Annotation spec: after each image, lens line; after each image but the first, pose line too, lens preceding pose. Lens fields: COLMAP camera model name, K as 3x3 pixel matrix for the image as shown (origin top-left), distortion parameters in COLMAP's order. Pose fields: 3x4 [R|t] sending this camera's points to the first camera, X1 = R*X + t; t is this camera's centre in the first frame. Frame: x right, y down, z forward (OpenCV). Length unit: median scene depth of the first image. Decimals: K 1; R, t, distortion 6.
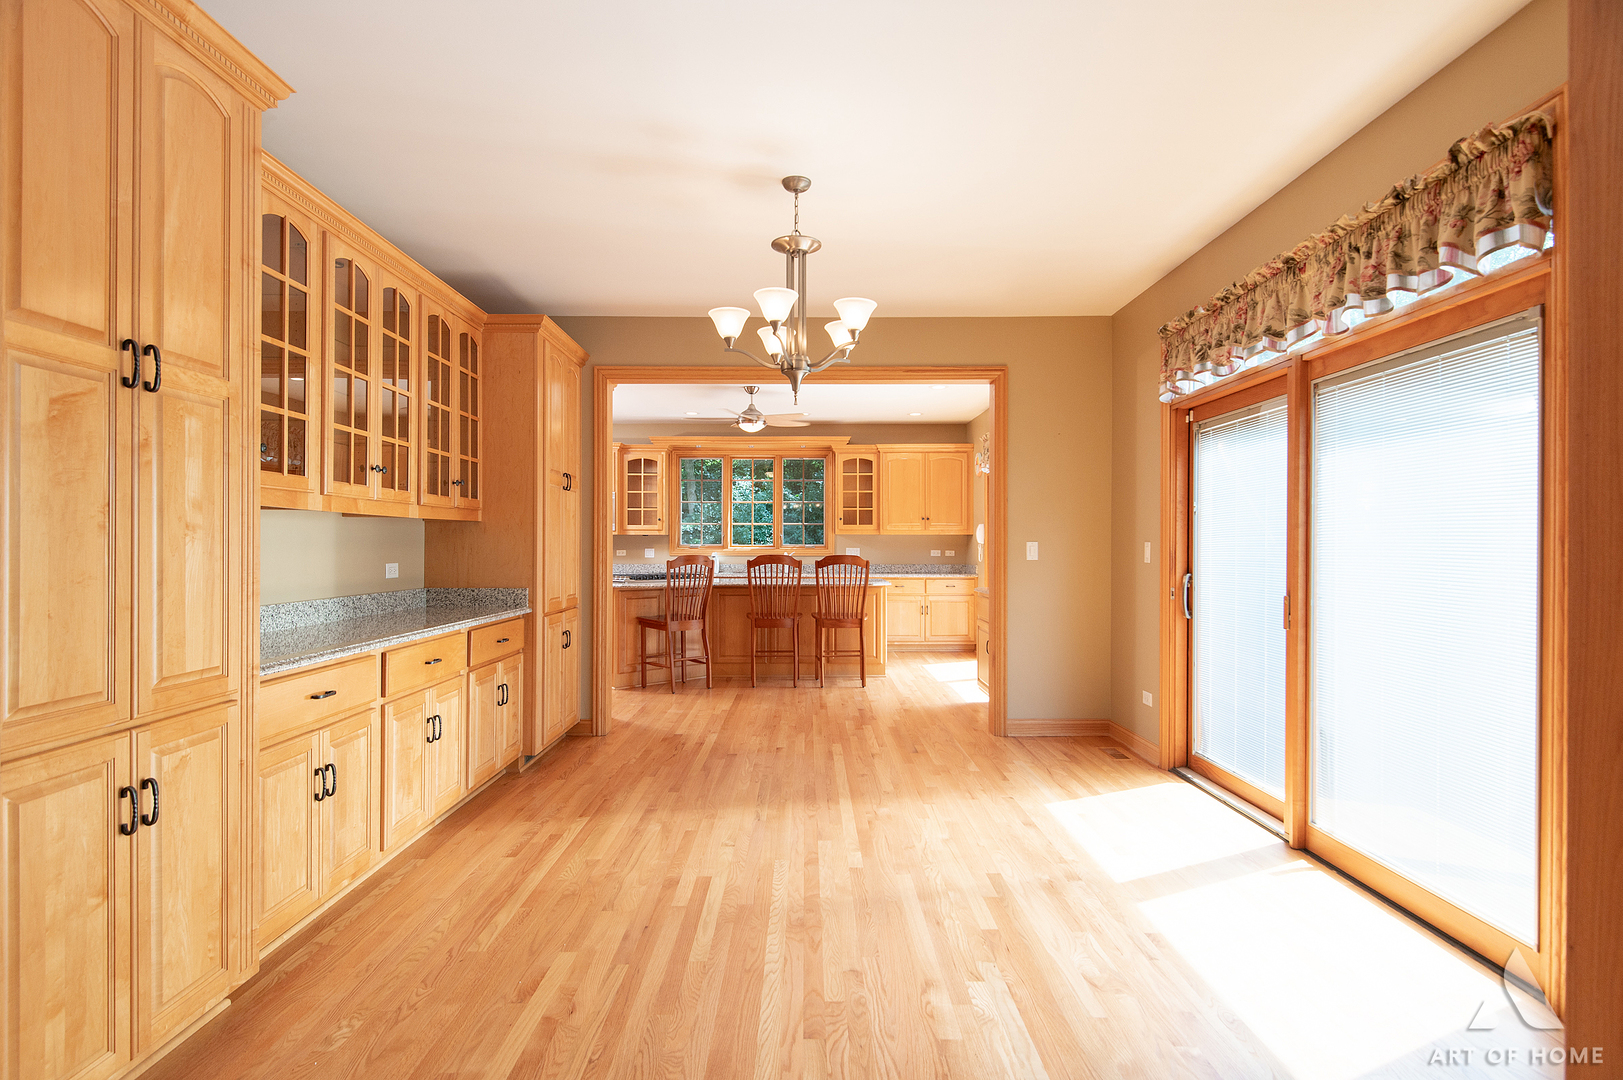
lens RADIAL K [[865.0, 0, 811.5], [0, 865.0, 540.0], [0, 0, 1]] dist [0.001943, -0.001529]
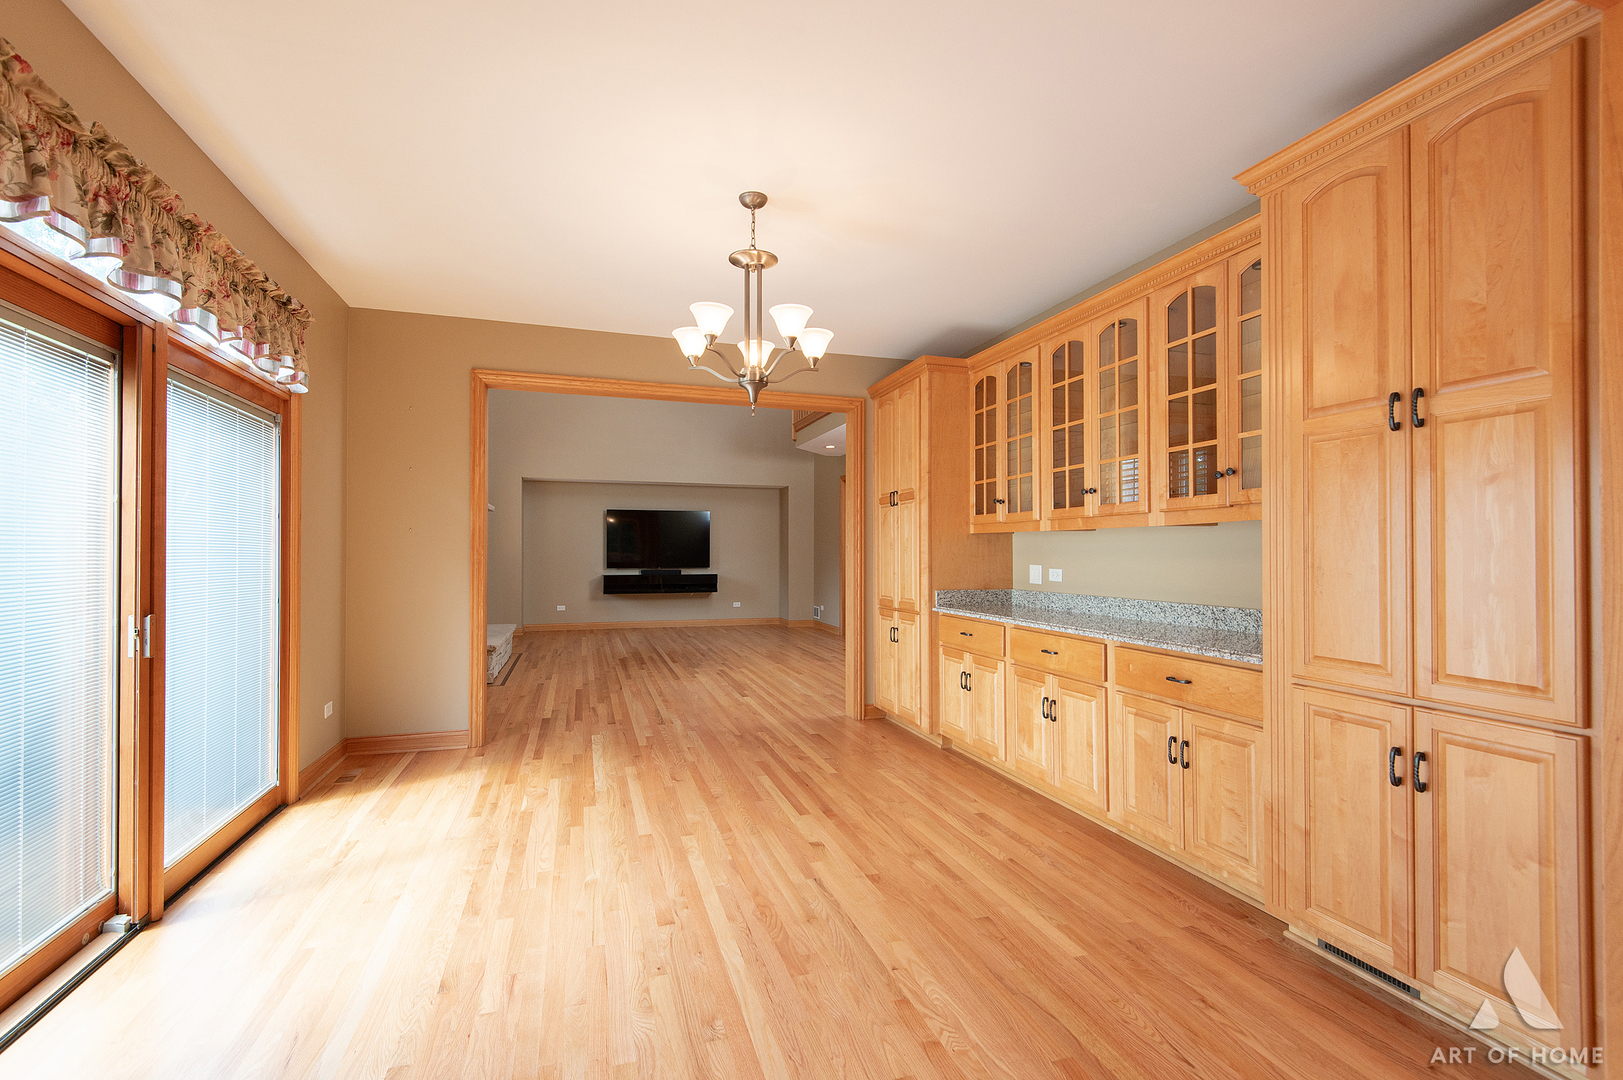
lens RADIAL K [[729.3, 0, 809.0], [0, 729.3, 543.5], [0, 0, 1]] dist [0.001170, -0.001384]
pose [[-0.955294, -0.000780, -0.295656, 0.175689], [0.001940, 0.999958, -0.008905, -0.000088], [0.295651, -0.009081, -0.955253, 1.888538]]
